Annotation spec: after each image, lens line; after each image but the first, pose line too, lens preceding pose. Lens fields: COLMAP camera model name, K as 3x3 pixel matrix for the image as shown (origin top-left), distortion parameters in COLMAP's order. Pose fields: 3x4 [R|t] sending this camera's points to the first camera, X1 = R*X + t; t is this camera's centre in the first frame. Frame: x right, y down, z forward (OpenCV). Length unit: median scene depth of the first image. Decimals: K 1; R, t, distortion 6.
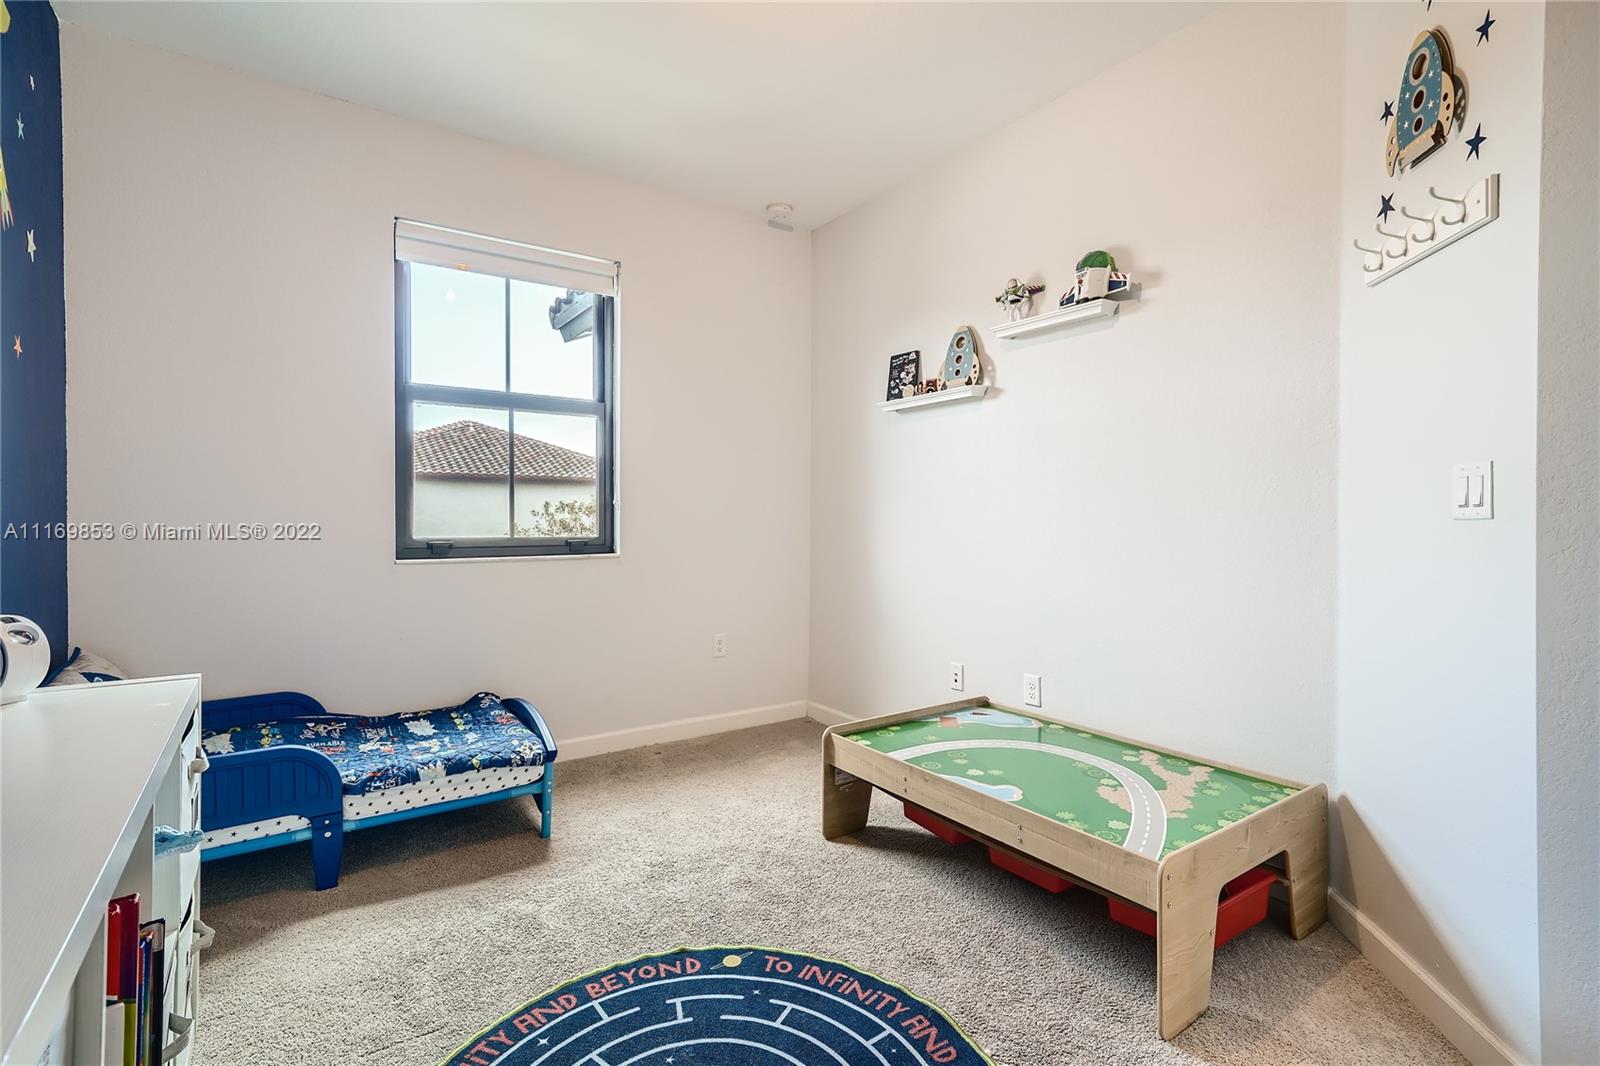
lens RADIAL K [[763.7, 0, 810.9], [0, 763.7, 523.7], [0, 0, 1]] dist [0.008920, 0.003459]
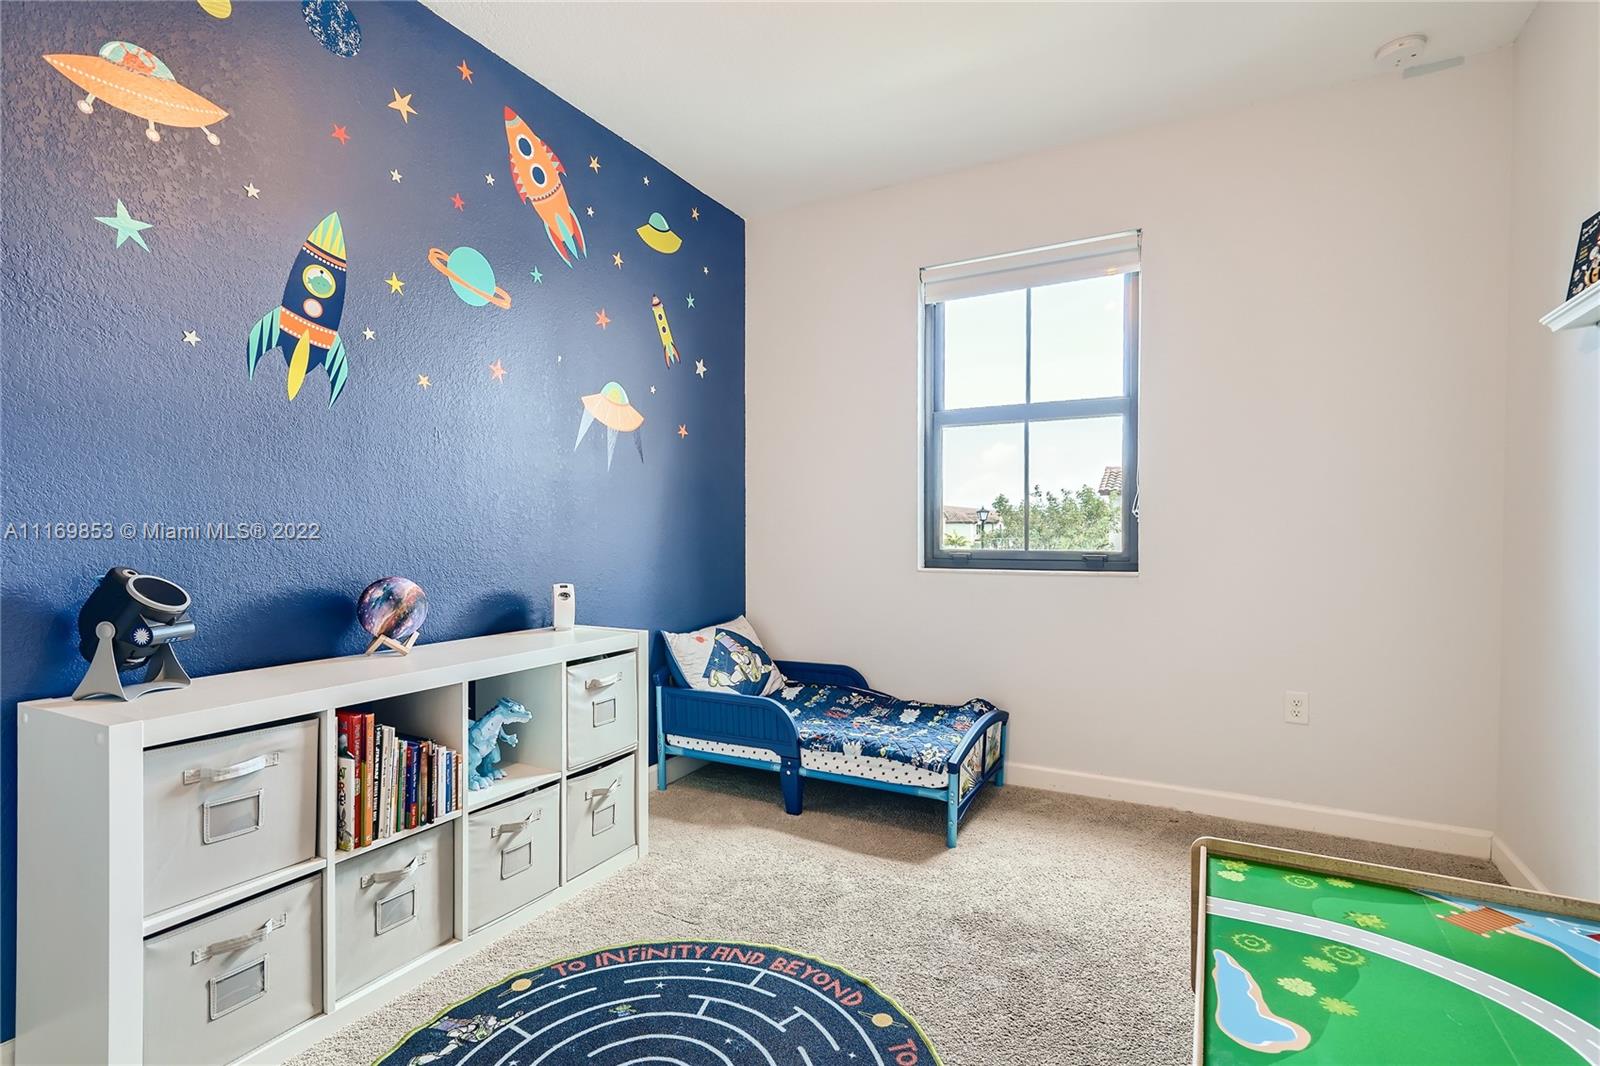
lens RADIAL K [[763.7, 0, 752.3], [0, 763.7, 541.1], [0, 0, 1]] dist [0.008920, 0.003459]
pose [[0.432377, 0.009115, -0.901647, 0.485776], [-0.004267, 0.999958, 0.008063, -0.001293], [0.901683, 0.000361, 0.432398, 0.355037]]
